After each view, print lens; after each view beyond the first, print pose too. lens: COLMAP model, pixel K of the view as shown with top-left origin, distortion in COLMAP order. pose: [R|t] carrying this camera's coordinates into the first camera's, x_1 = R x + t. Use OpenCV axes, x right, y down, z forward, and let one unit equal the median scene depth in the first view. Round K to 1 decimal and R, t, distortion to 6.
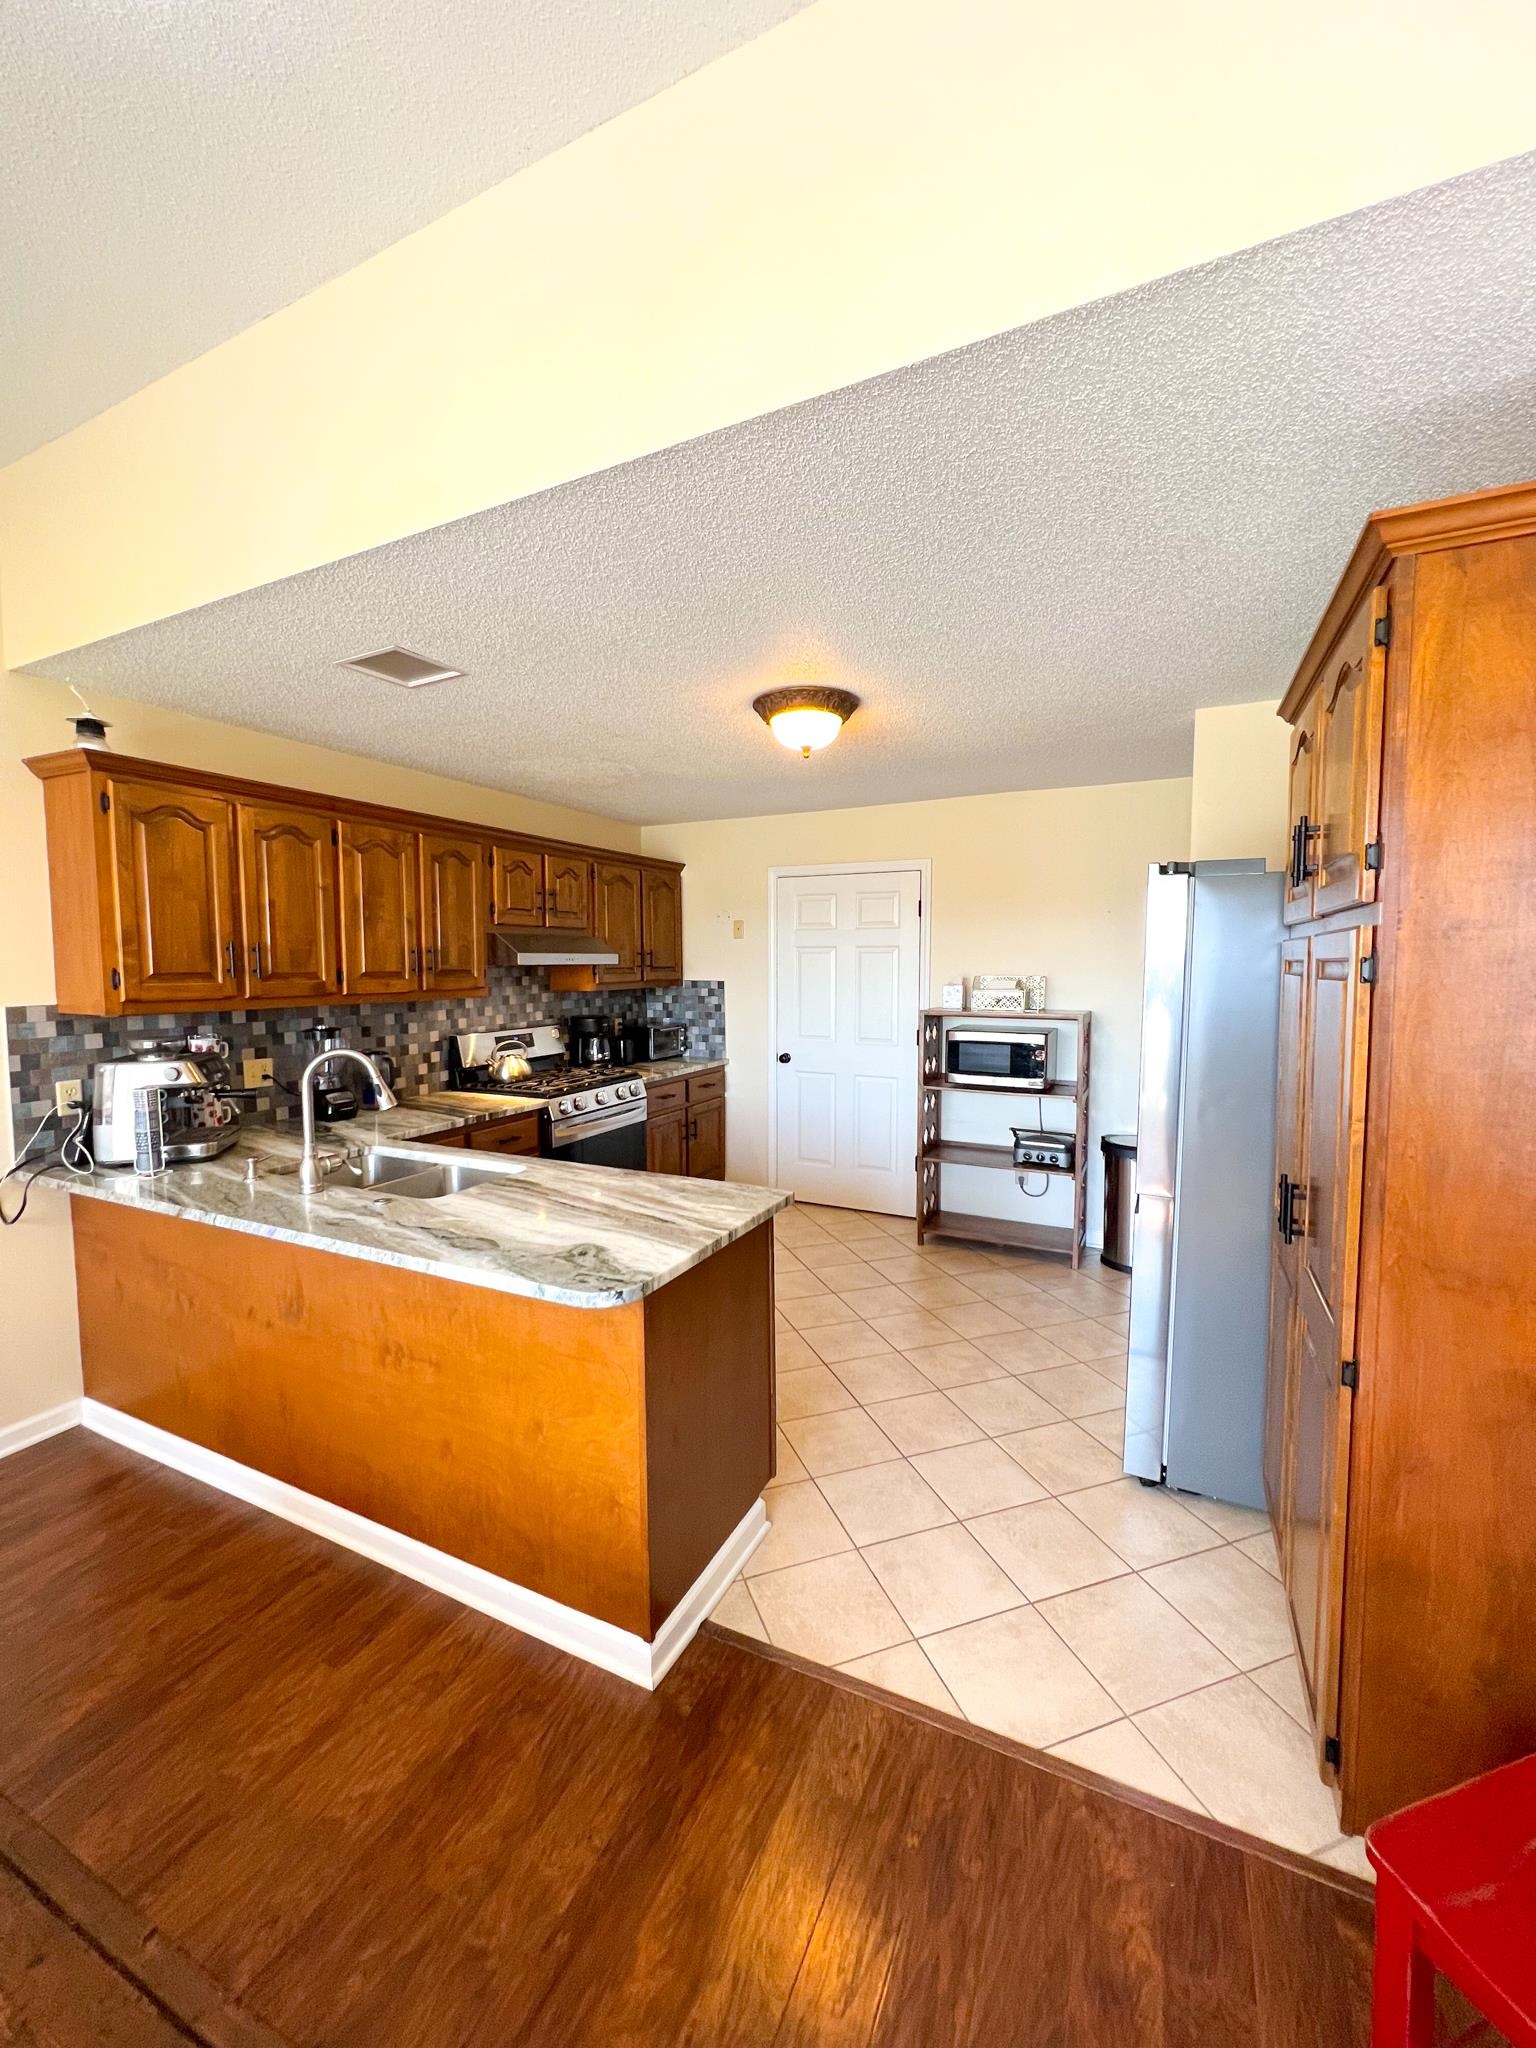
lens RADIAL K [[817.9, 0, 758.7], [0, 817.9, 1021.0], [0, 0, 1]] dist [-0.001836, -0.000093]
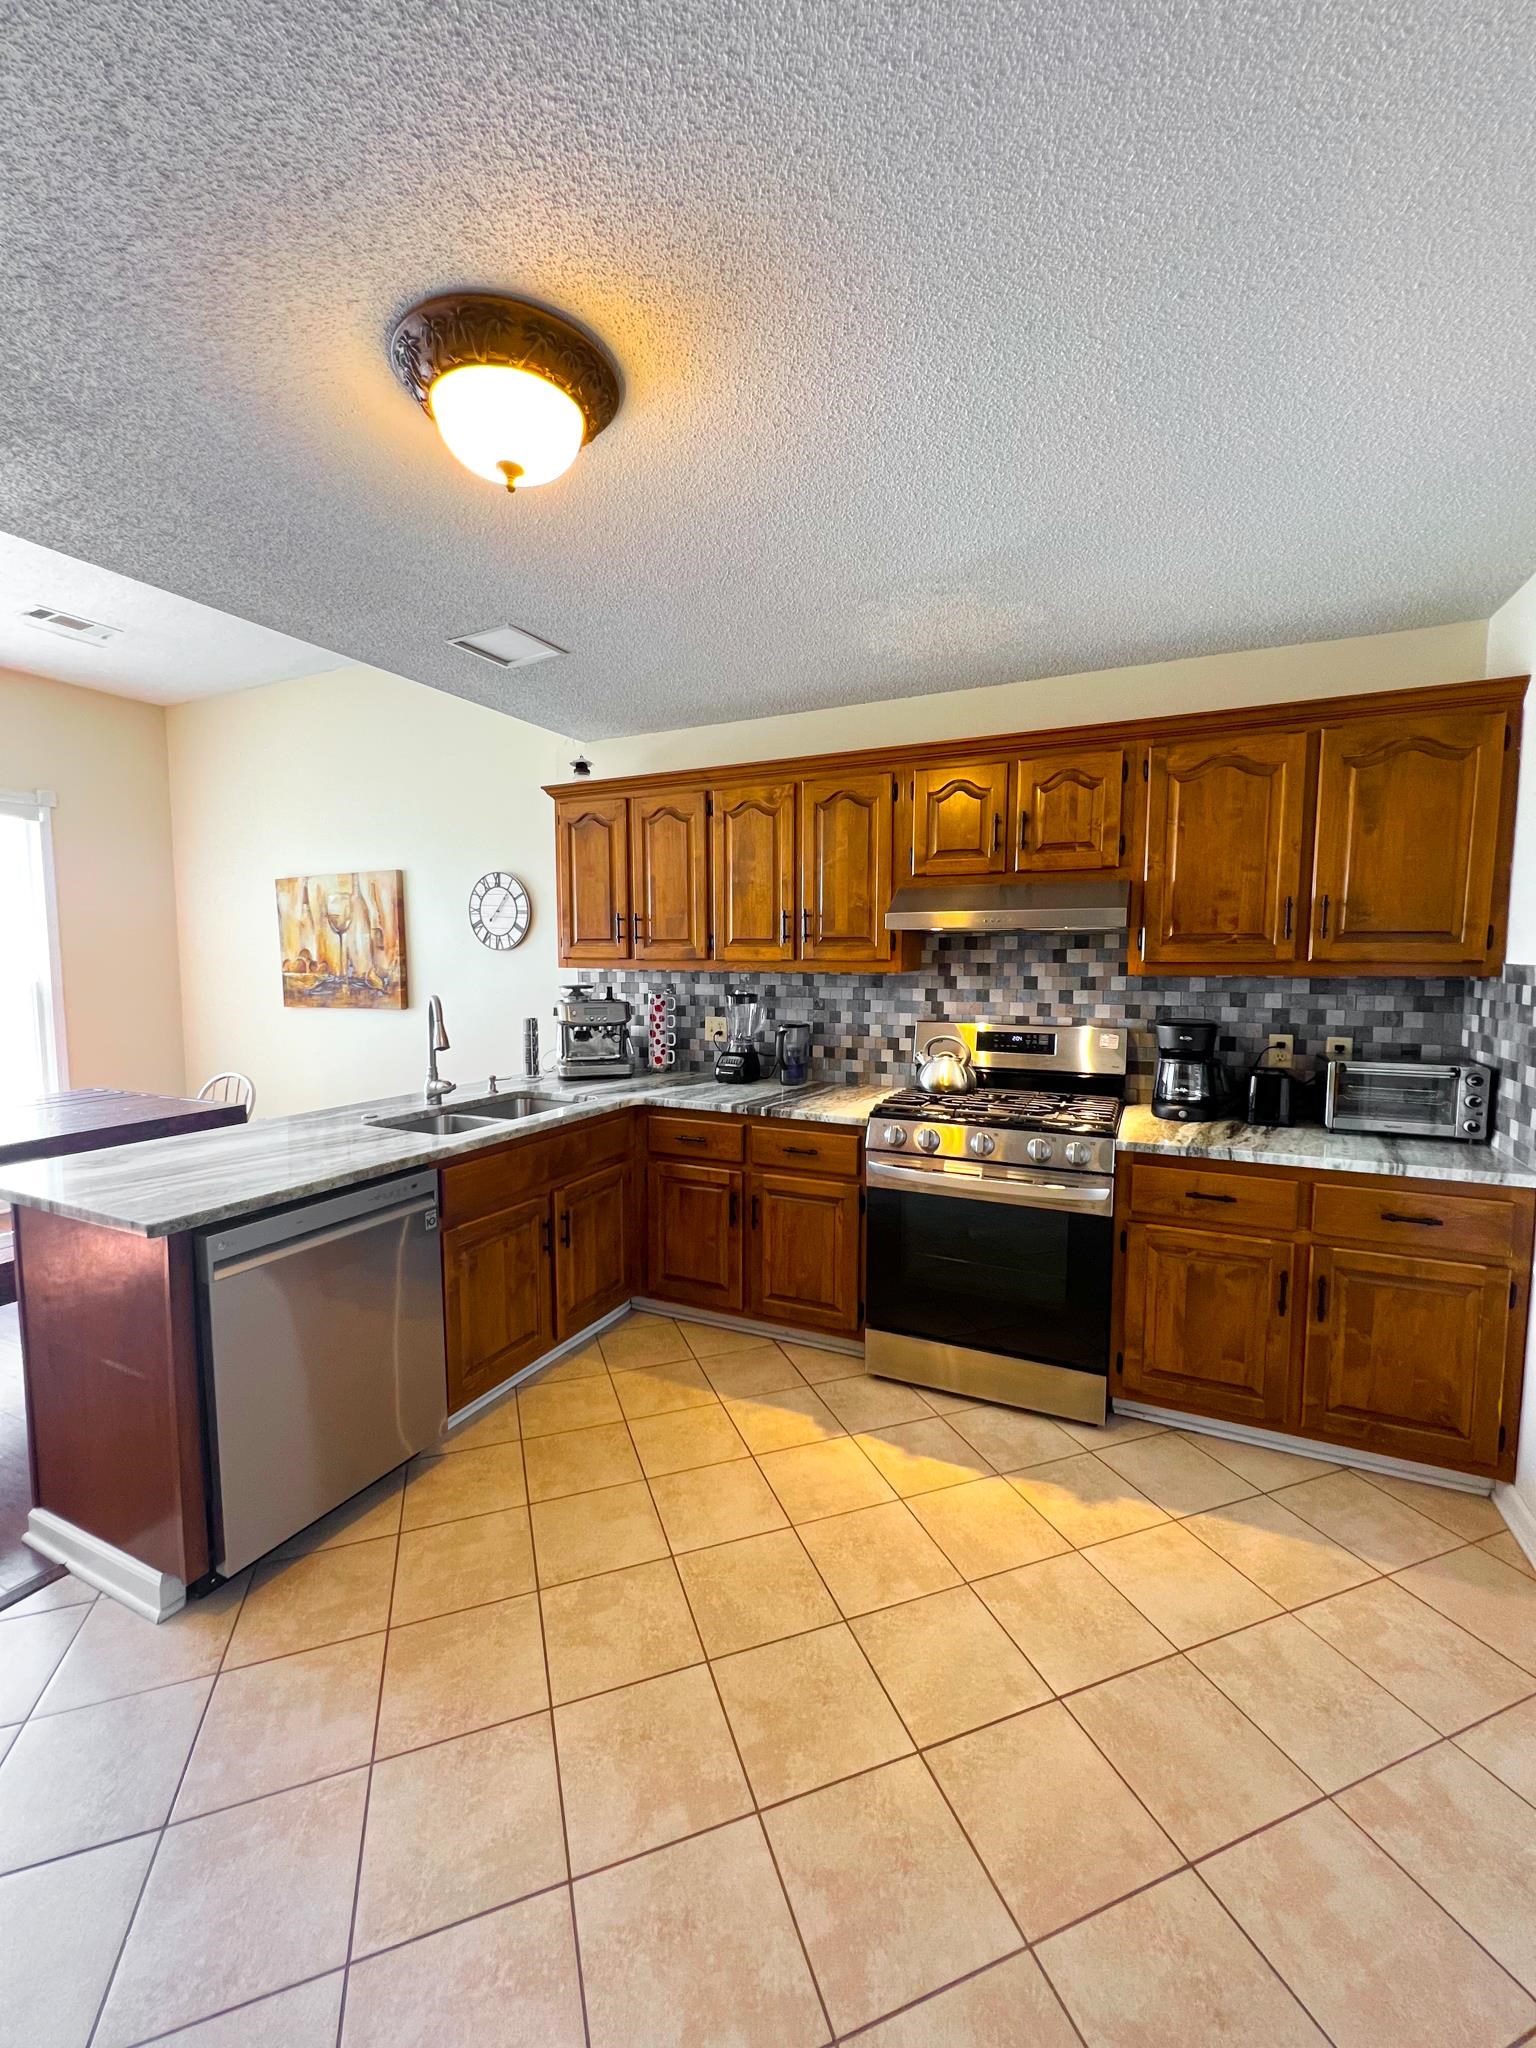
lens RADIAL K [[817.9, 0, 762.5], [0, 817.9, 1021.9], [0, 0, 1]] dist [-0.001836, -0.000093]
pose [[0.017880, 0.092197, -0.995580, 0.417383], [-0.070122, 0.993403, 0.090736, -0.042970], [0.997378, 0.068190, 0.024227, 0.828810]]
